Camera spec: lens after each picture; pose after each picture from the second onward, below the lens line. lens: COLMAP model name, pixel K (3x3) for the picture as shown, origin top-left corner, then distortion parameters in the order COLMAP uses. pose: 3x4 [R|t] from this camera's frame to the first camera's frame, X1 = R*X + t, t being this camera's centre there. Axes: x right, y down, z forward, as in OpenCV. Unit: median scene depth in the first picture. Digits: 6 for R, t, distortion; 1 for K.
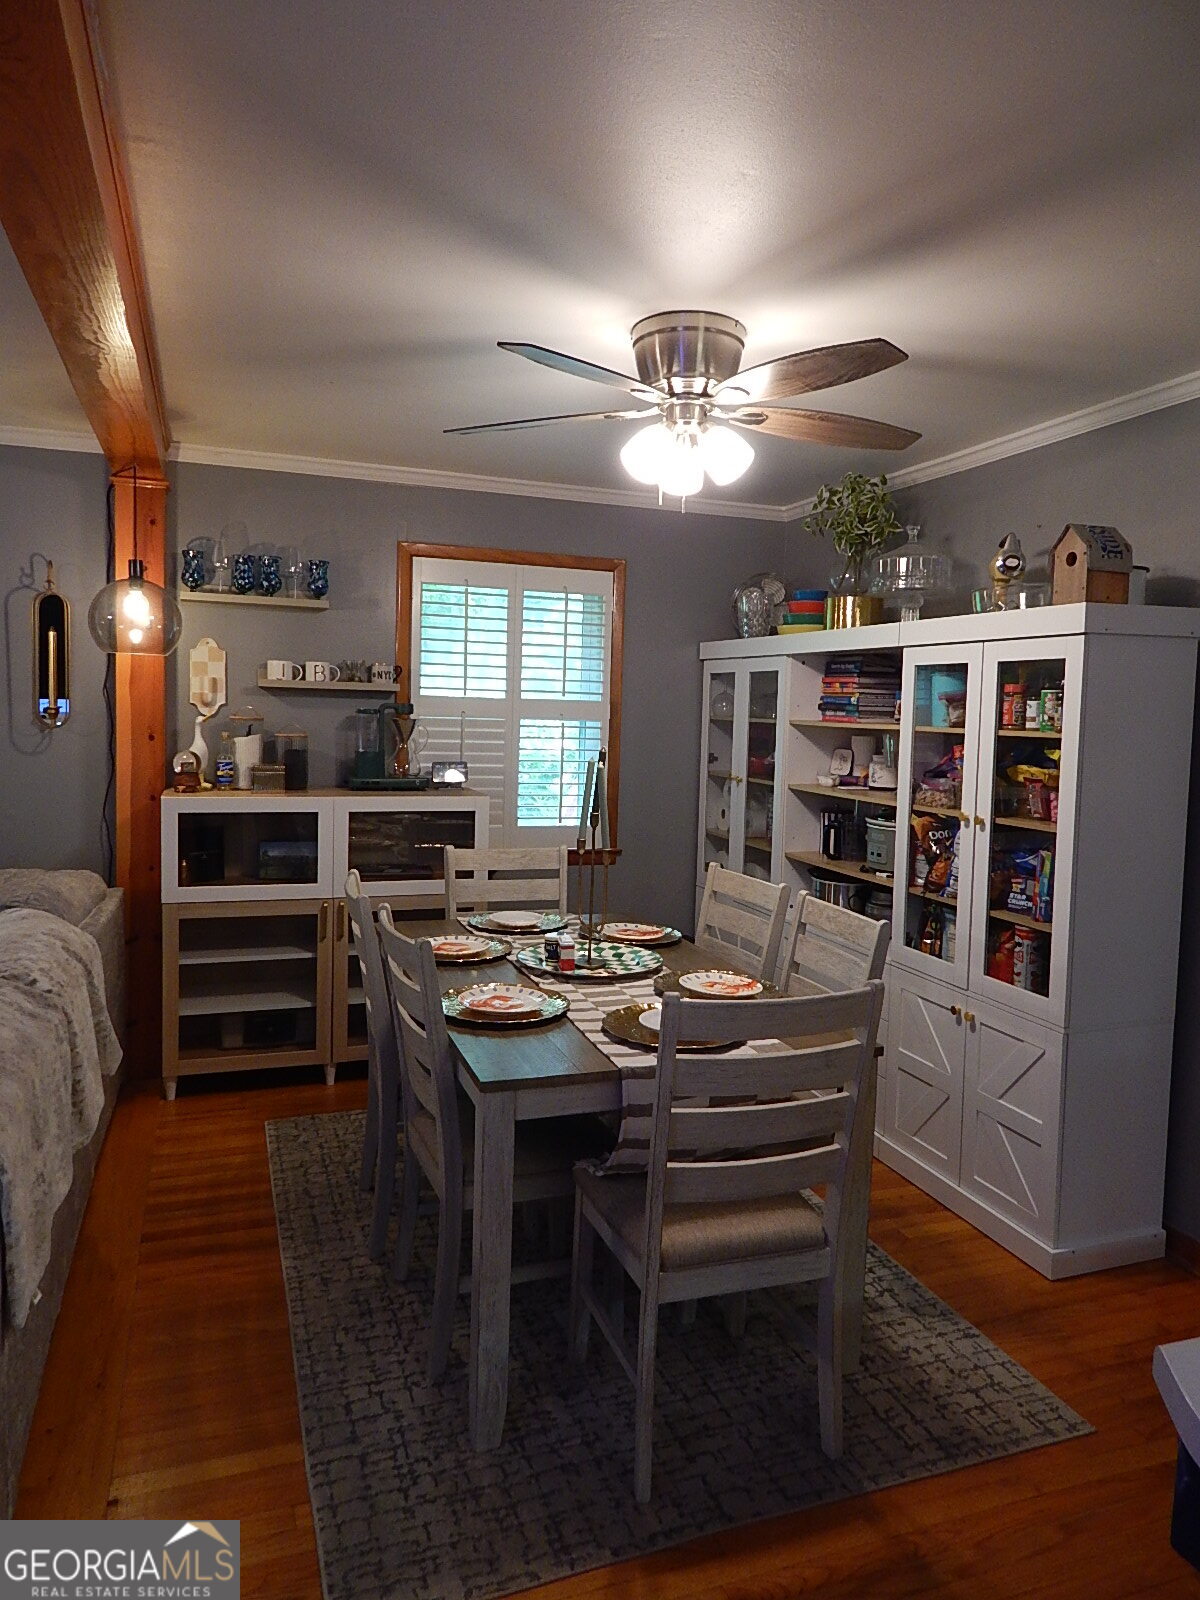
lens RADIAL K [[1061.8, 0, 594.3], [0, 1061.8, 786.3], [0, 0, 1]] dist [0.011254, -0.010710]
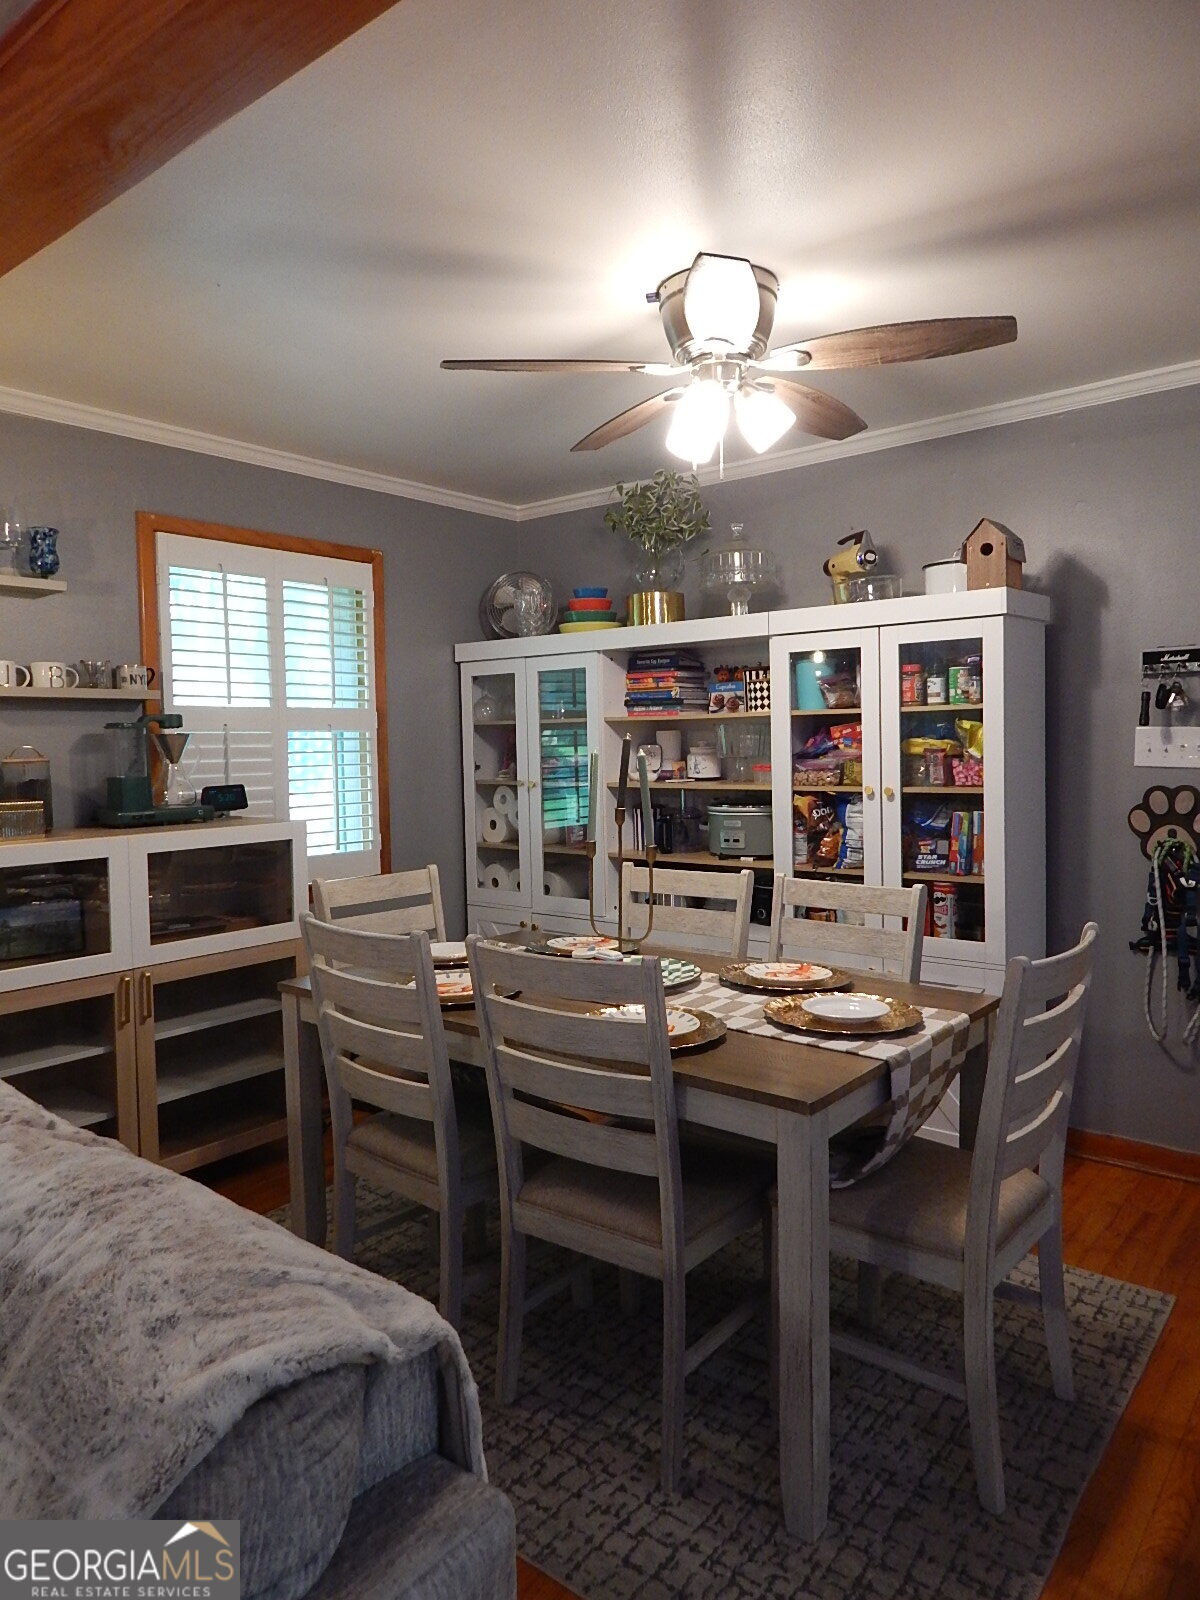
lens RADIAL K [[1061.8, 0, 594.3], [0, 1061.8, 786.3], [0, 0, 1]] dist [0.011254, -0.010710]
pose [[0.856774, -0.066702, 0.511360, -0.343673], [0.082148, 0.996591, -0.007643, 0.008175], [-0.509107, 0.048556, 0.859333, 0.172721]]
